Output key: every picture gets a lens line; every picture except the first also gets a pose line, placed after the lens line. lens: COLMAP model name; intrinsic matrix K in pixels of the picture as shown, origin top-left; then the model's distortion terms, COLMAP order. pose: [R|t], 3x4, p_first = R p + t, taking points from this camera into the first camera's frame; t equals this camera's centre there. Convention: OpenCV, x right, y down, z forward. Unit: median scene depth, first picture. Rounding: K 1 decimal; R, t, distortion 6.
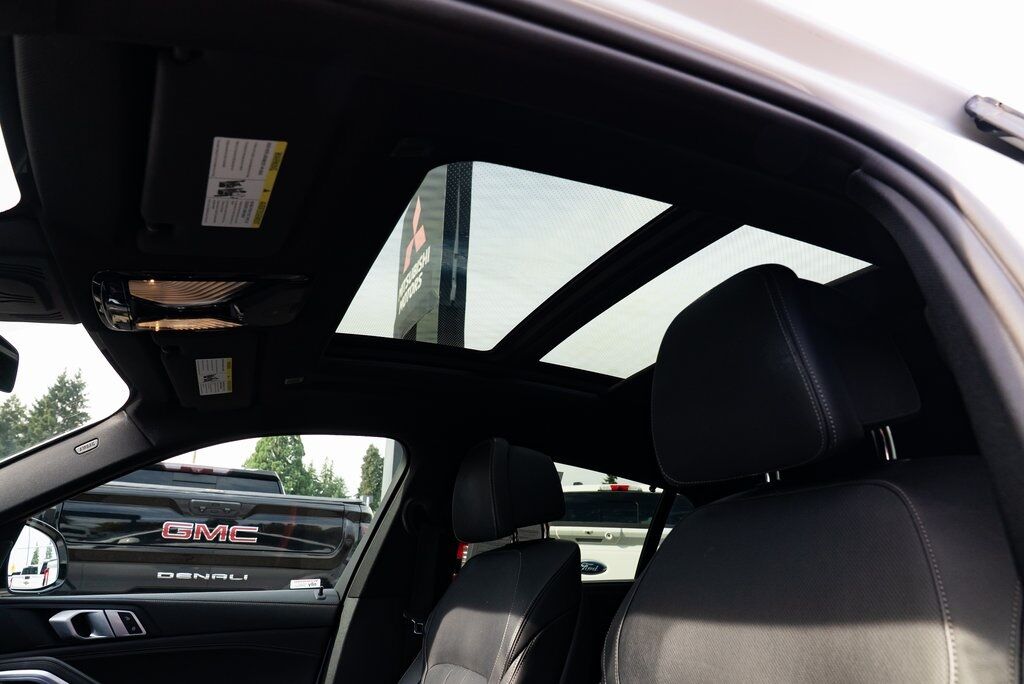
lens RADIAL K [[698.4, 0, 512.0], [0, 698.4, 342.0], [0, 0, 1]] dist [-0.037493, 0.028443]
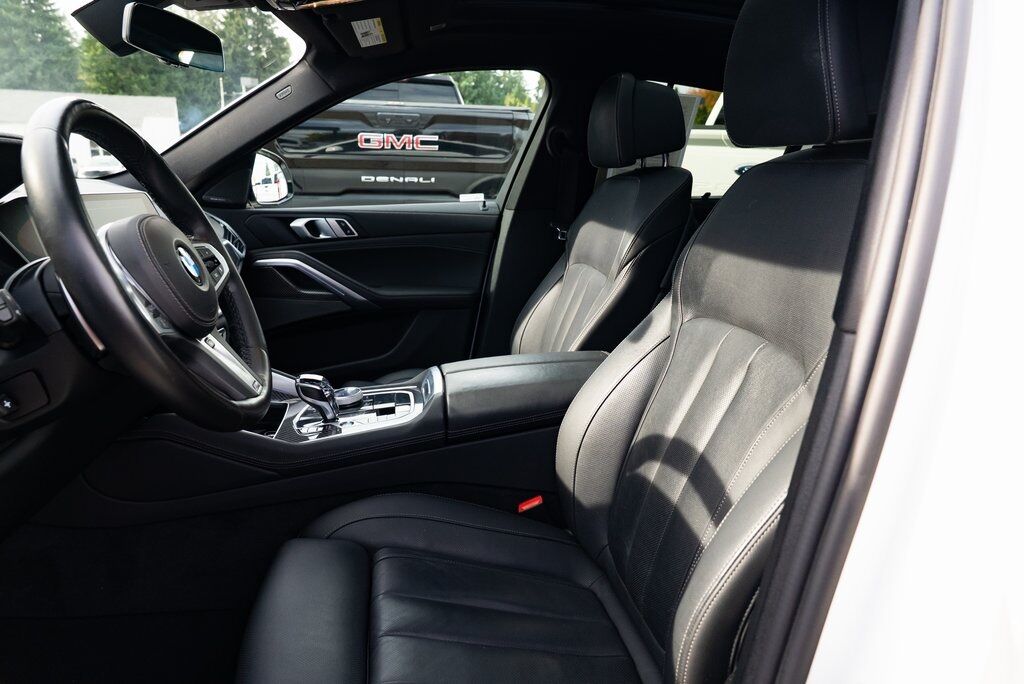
lens RADIAL K [[698.4, 0, 512.0], [0, 698.4, 342.0], [0, 0, 1]] dist [-0.037493, 0.028443]
pose [[0.968888, 0.062380, -0.239511, 0.073918], [0.076850, 0.844062, 0.530710, -0.075701], [0.235268, -0.532604, 0.813008, -0.103911]]
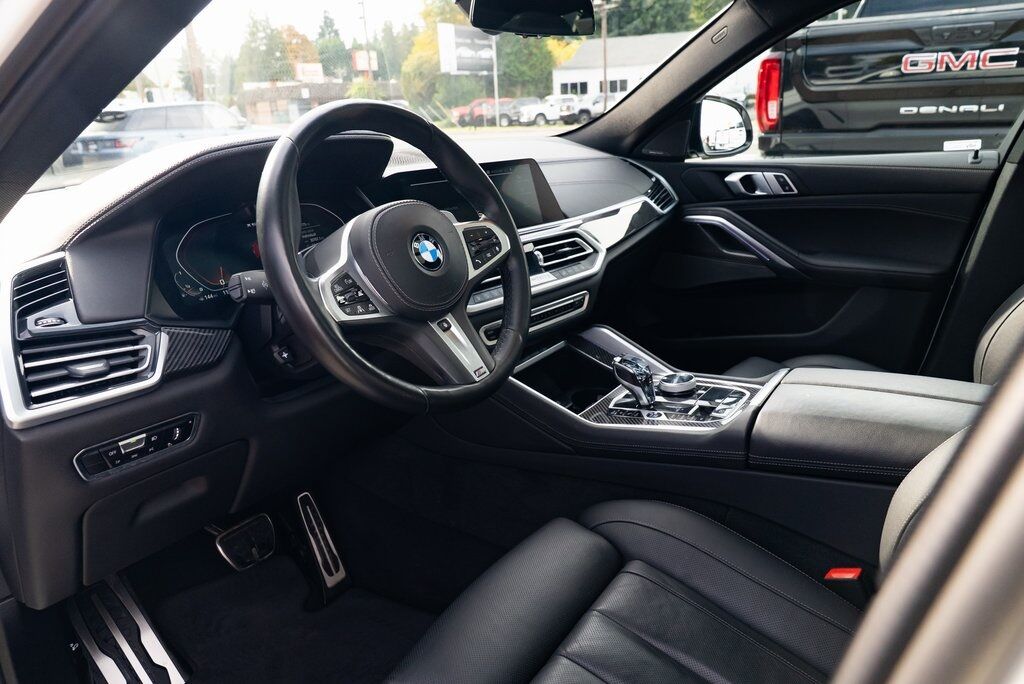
lens RADIAL K [[698.4, 0, 512.0], [0, 698.4, 342.0], [0, 0, 1]] dist [-0.037493, 0.028443]
pose [[0.517208, 0.235931, -0.822698, 0.194382], [0.333904, 0.829455, 0.447785, -0.039519], [0.788038, -0.506300, 0.350222, 0.078379]]
